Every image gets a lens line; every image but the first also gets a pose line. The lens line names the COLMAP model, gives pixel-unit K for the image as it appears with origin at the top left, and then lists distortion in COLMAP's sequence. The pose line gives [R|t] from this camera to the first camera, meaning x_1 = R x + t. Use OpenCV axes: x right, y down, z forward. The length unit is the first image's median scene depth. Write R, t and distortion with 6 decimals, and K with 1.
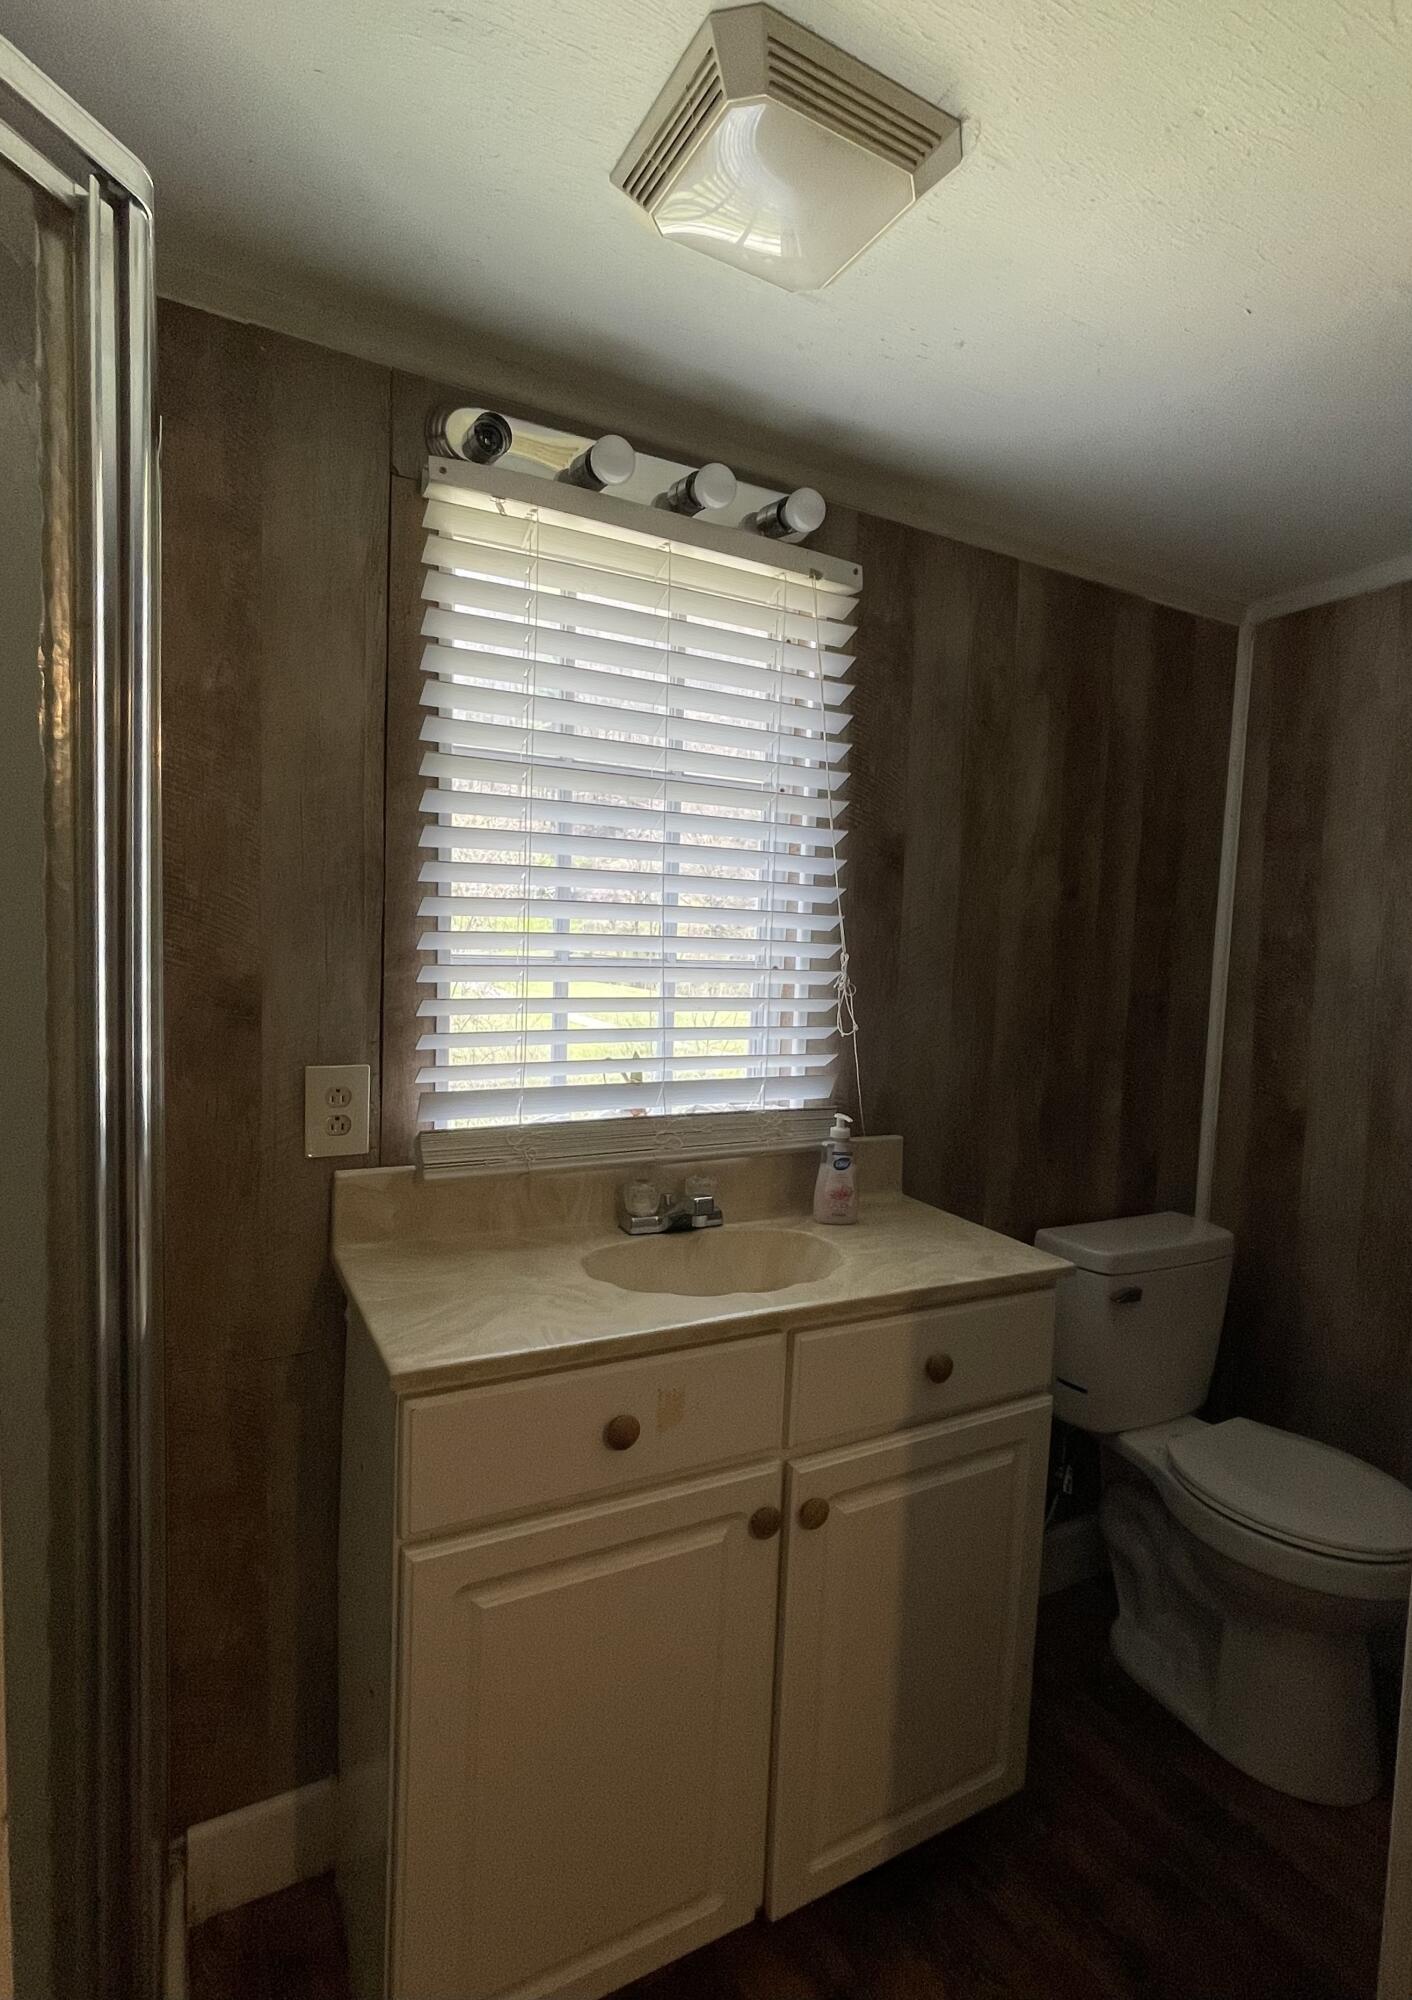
lens RADIAL K [[983.7, 0, 706.0], [0, 983.7, 1000.0], [0, 0, 1]] dist [0.000447, 0.000018]
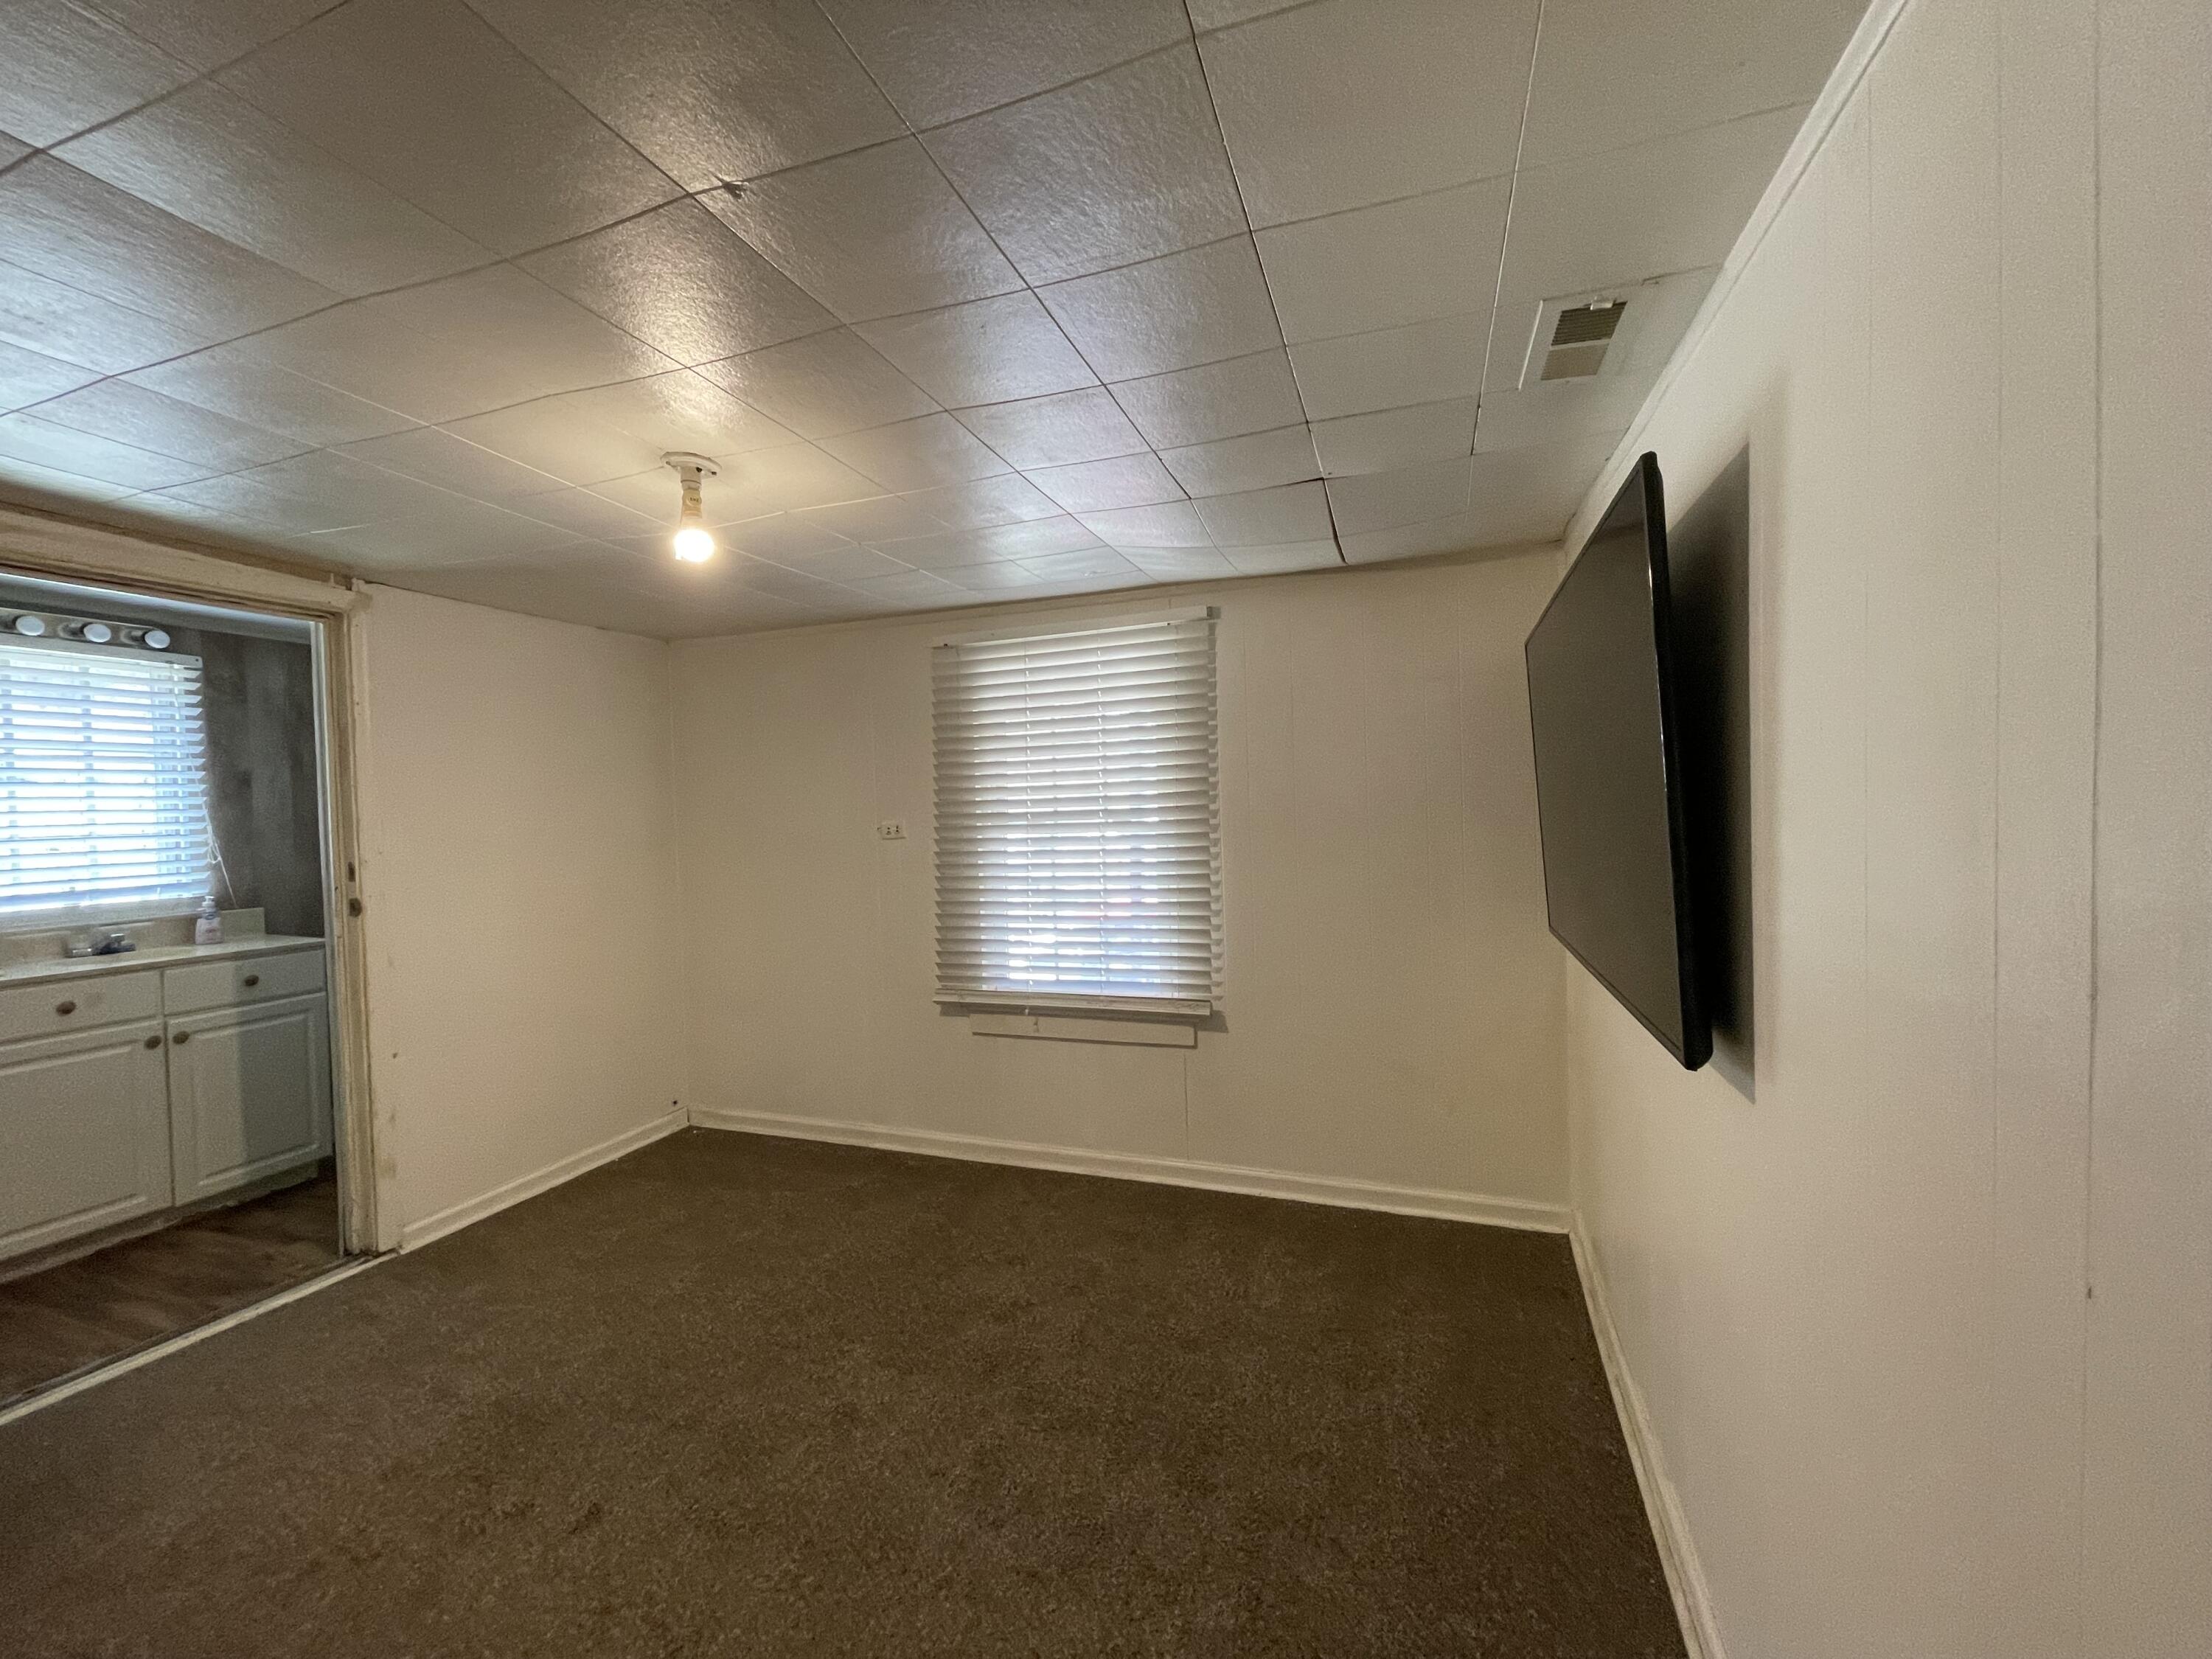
lens RADIAL K [[903.6, 0, 1106.0], [0, 903.6, 829.5], [0, 0, 1]] dist [-0.000542, -0.000058]
pose [[0.735985, -0.066781, 0.673696, 0.279792], [0.076869, 0.996931, 0.014846, 0.093699], [-0.672619, 0.040860, 0.738860, -2.061406]]
